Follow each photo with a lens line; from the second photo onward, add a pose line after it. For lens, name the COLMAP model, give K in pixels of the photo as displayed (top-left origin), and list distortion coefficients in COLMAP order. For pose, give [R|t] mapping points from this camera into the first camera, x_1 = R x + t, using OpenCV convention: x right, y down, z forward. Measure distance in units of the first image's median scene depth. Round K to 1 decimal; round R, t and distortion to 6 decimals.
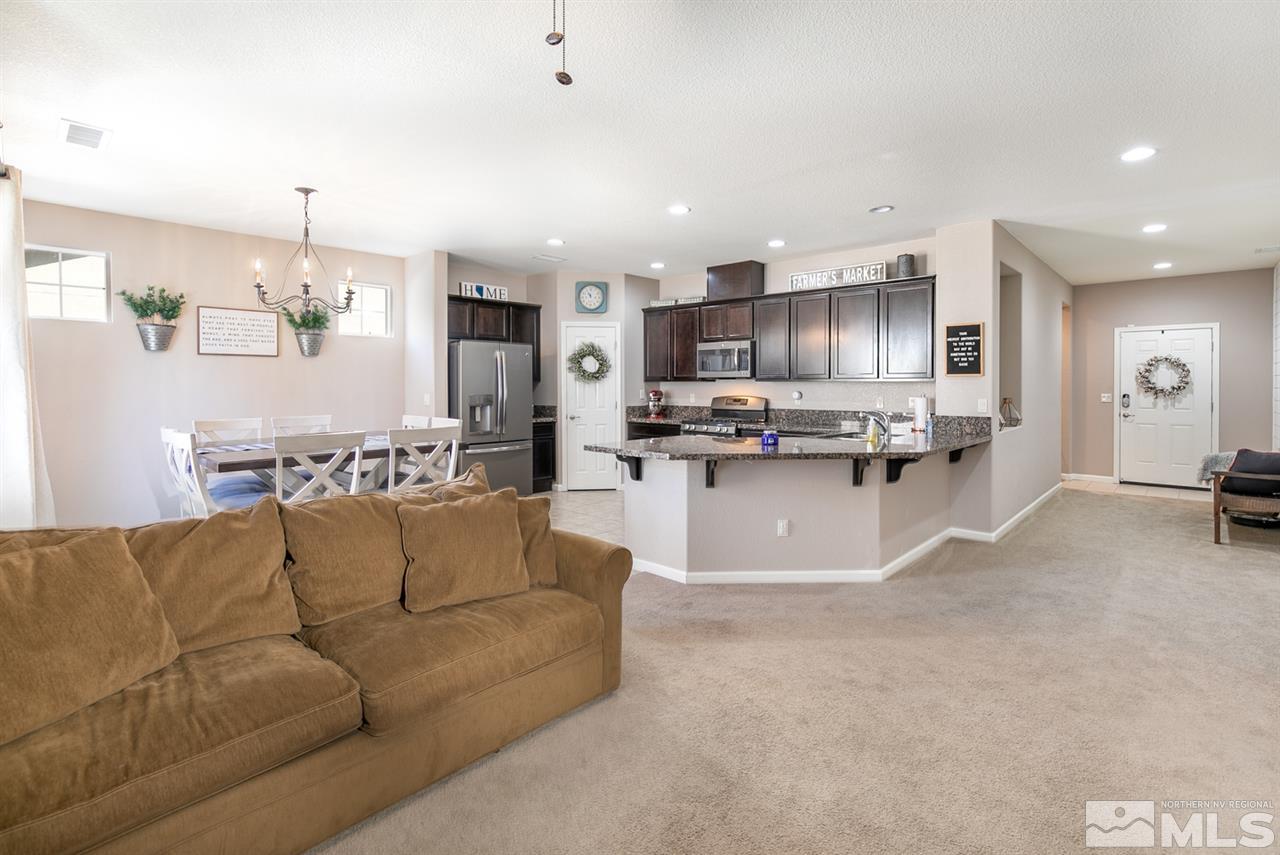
lens RADIAL K [[618.4, 0, 684.3], [0, 618.4, 389.0], [0, 0, 1]] dist [-0.001763, -0.000263]
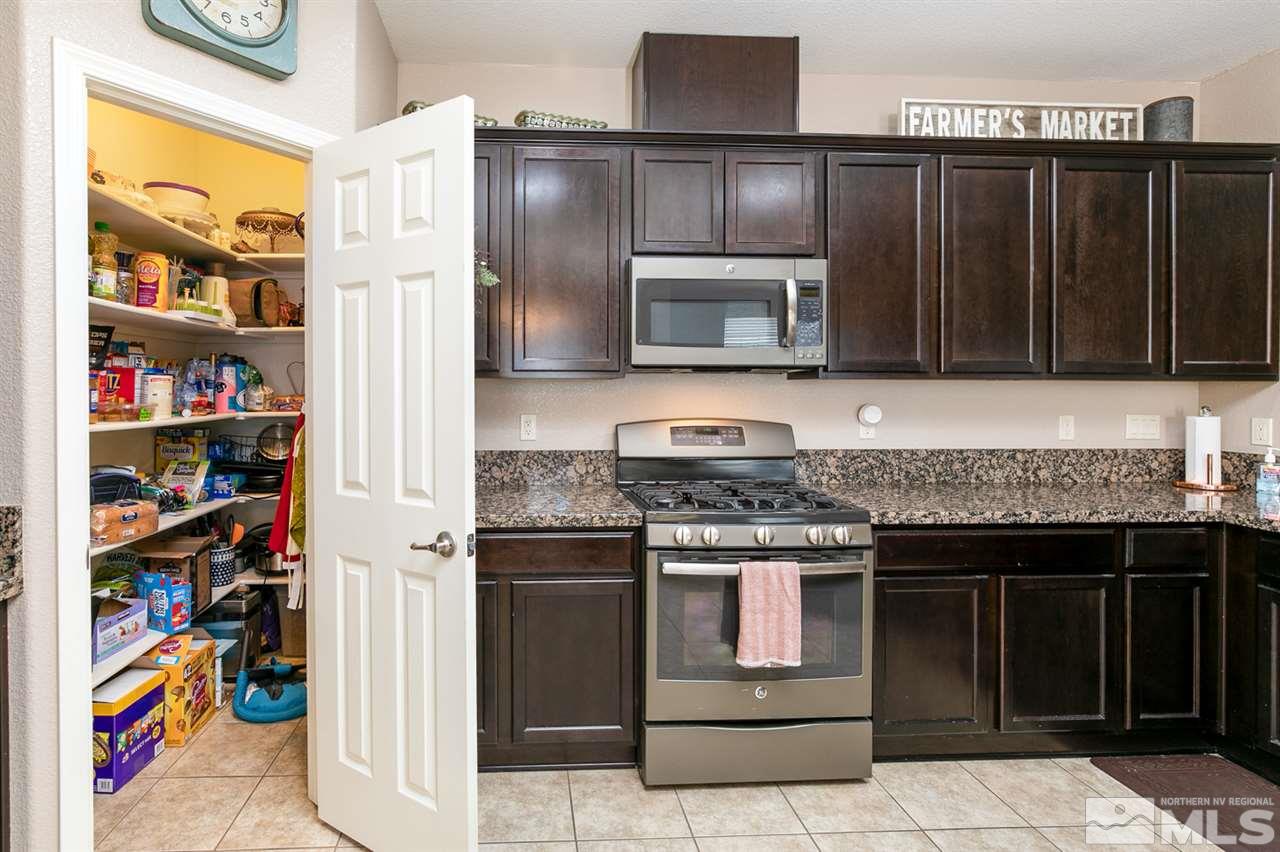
lens RADIAL K [[606.8, 0, 531.1], [0, 606.8, 392.4], [0, 0, 1]] dist [-0.001543, 0.000219]
pose [[0.723434, -0.001764, 0.690392, -0.239644], [0.002537, 0.999997, -0.000103, -0.004545], [-0.690389, 0.001826, 0.723436, 0.840438]]
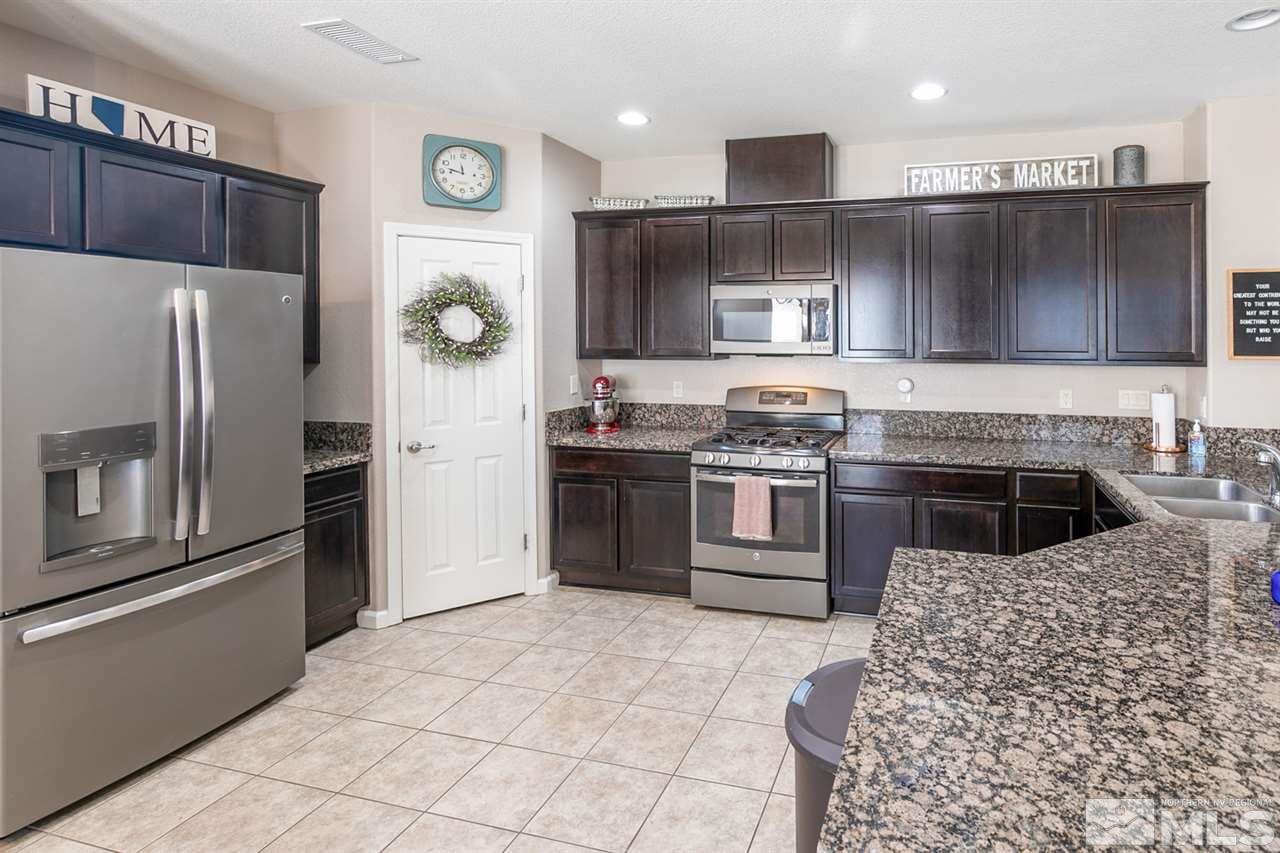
lens RADIAL K [[640.5, 0, 823.2], [0, 640.5, 336.3], [0, 0, 1]] dist [-0.003468, 0.000538]
pose [[0.883237, -0.000479, 0.468927, -0.148641], [0.001468, 0.999997, -0.001743, -0.032276], [-0.468925, 0.002227, 0.883235, 0.508265]]
